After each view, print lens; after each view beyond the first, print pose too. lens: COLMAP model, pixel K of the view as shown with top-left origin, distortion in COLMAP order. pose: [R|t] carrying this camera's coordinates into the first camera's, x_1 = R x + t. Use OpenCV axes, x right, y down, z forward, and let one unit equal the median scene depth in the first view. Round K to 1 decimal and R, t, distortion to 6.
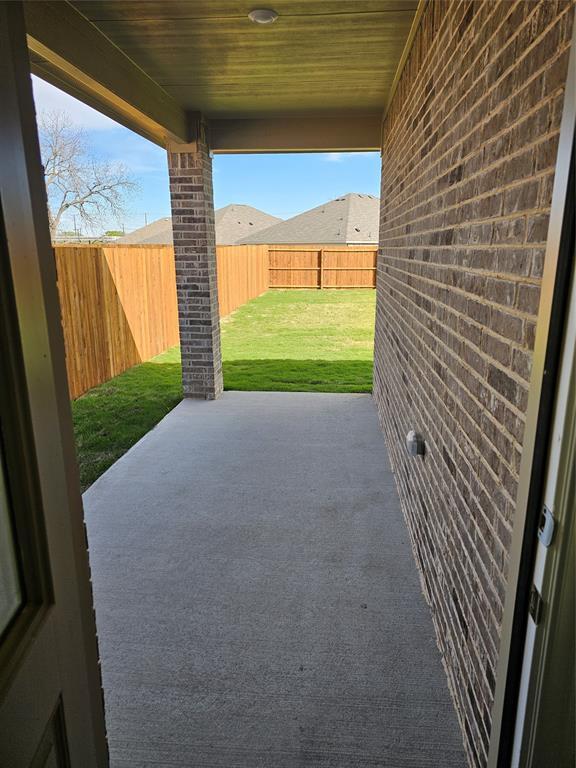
lens RADIAL K [[510.1, 0, 287.4], [0, 510.1, 384.4], [0, 0, 1]] dist [0.042732, -0.026517]
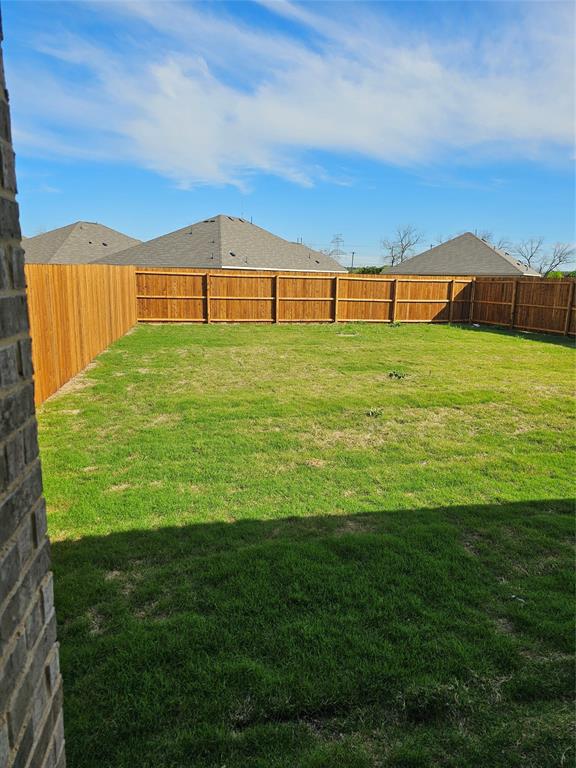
lens RADIAL K [[510.1, 0, 292.0], [0, 510.1, 380.2], [0, 0, 1]] dist [0.042732, -0.026517]
pose [[0.961577, -0.036540, 0.272091, -0.026832], [0.052399, 0.997310, -0.051249, -0.052942], [-0.269487, 0.063538, 0.960906, 0.217934]]
